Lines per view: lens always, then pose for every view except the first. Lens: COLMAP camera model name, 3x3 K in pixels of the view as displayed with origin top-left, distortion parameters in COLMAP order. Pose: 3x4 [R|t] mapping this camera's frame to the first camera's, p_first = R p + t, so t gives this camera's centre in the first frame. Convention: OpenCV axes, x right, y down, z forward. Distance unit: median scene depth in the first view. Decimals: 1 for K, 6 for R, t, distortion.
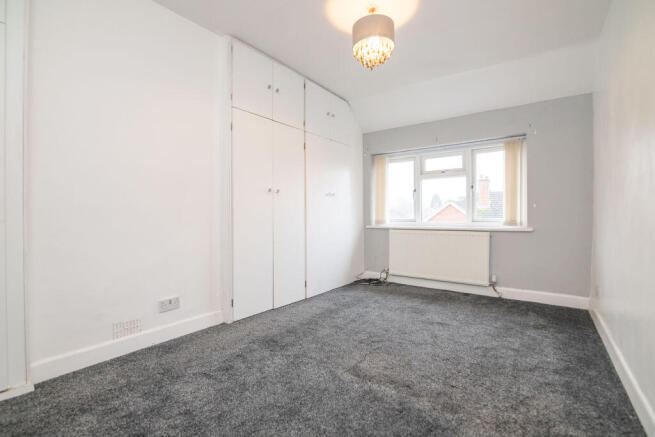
lens RADIAL K [[305.3, 0, 327.5], [0, 305.3, 218.5], [0, 0, 1]] dist [-0.003485, -0.000896]
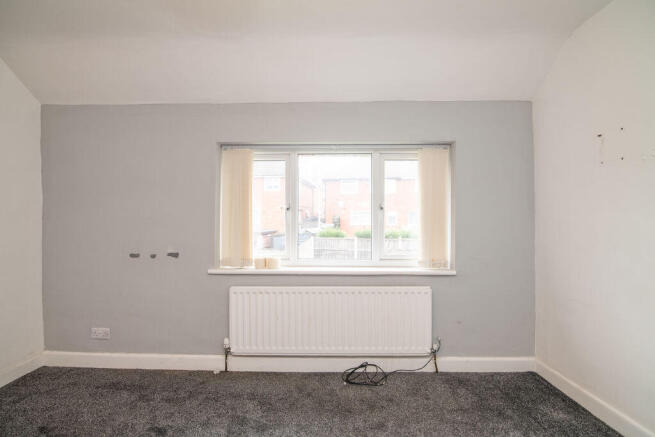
lens RADIAL K [[305.3, 0, 327.5], [0, 305.3, 218.5], [0, 0, 1]] dist [-0.003485, -0.000896]
pose [[0.810860, 0.005625, 0.585213, -0.036406], [0.003315, 0.999894, -0.014204, -0.076065], [-0.585231, 0.013457, 0.810755, 0.540363]]
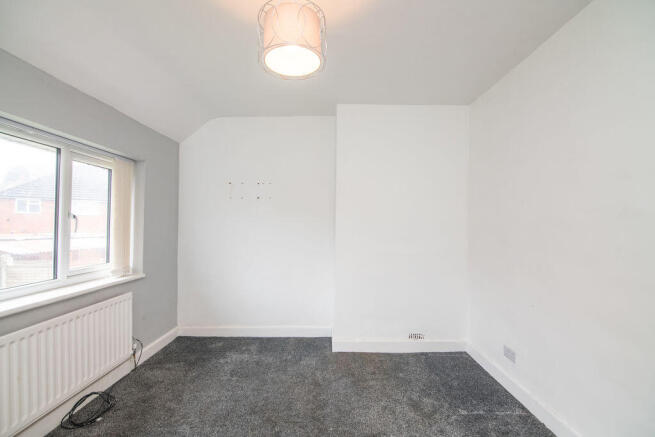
lens RADIAL K [[305.3, 0, 327.5], [0, 305.3, 218.5], [0, 0, 1]] dist [-0.003485, -0.000896]
pose [[-0.592138, 0.011312, 0.805757, -0.315064], [-0.005703, 0.999818, -0.018227, -0.097876], [-0.805817, -0.015388, -0.591965, 1.009660]]
